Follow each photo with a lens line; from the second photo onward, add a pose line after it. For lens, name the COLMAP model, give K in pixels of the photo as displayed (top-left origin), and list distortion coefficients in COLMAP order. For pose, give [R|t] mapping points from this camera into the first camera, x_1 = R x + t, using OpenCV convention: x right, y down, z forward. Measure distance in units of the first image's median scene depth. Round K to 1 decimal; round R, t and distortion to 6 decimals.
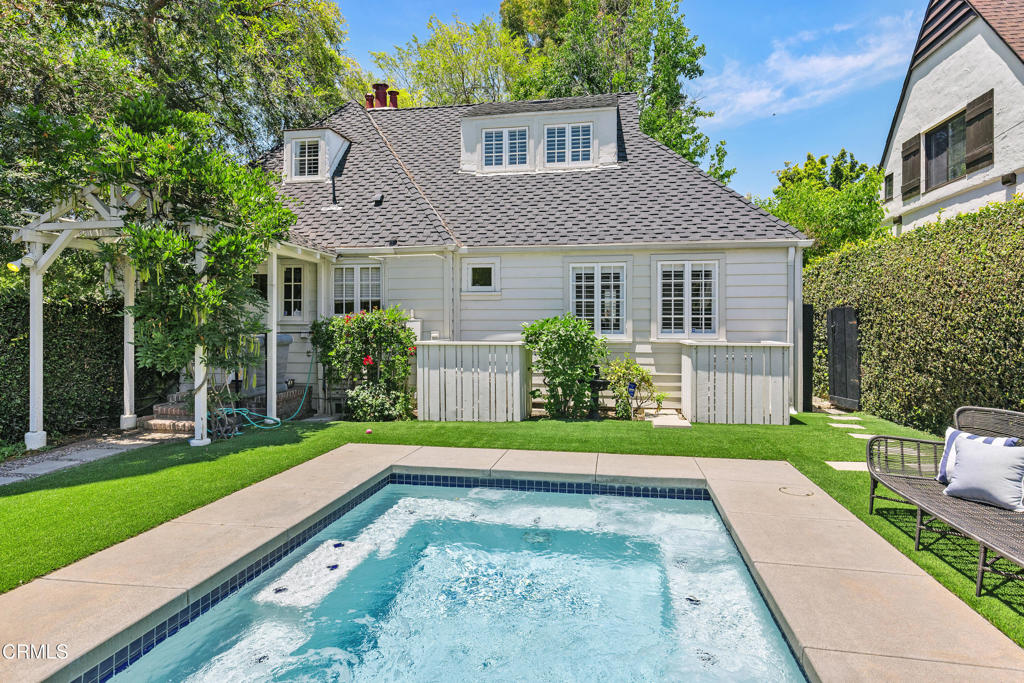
lens RADIAL K [[573.0, 0, 510.8], [0, 573.0, 322.8], [0, 0, 1]] dist [0.002531, 0.000576]
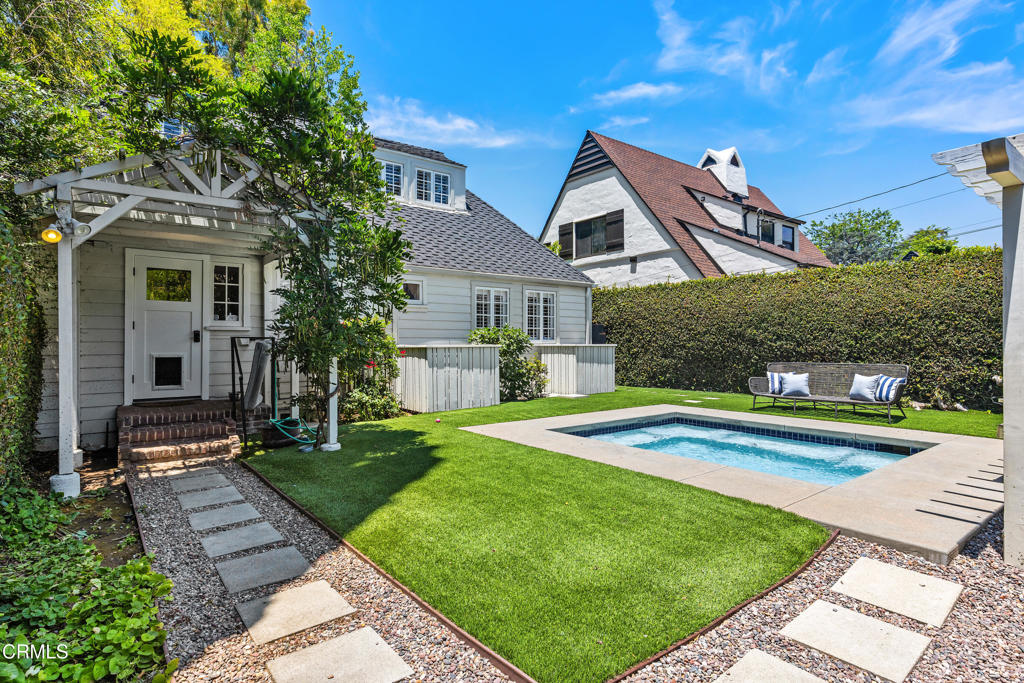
lens RADIAL K [[536.6, 0, 512.0], [0, 536.6, 341.5], [0, 0, 1]] dist [-0.000528, 0.000024]
pose [[0.665094, -0.000112, 0.746760, -0.743701], [0.002998, 0.999992, -0.002519, 0.024696], [-0.746754, 0.003914, 0.665089, 0.128208]]
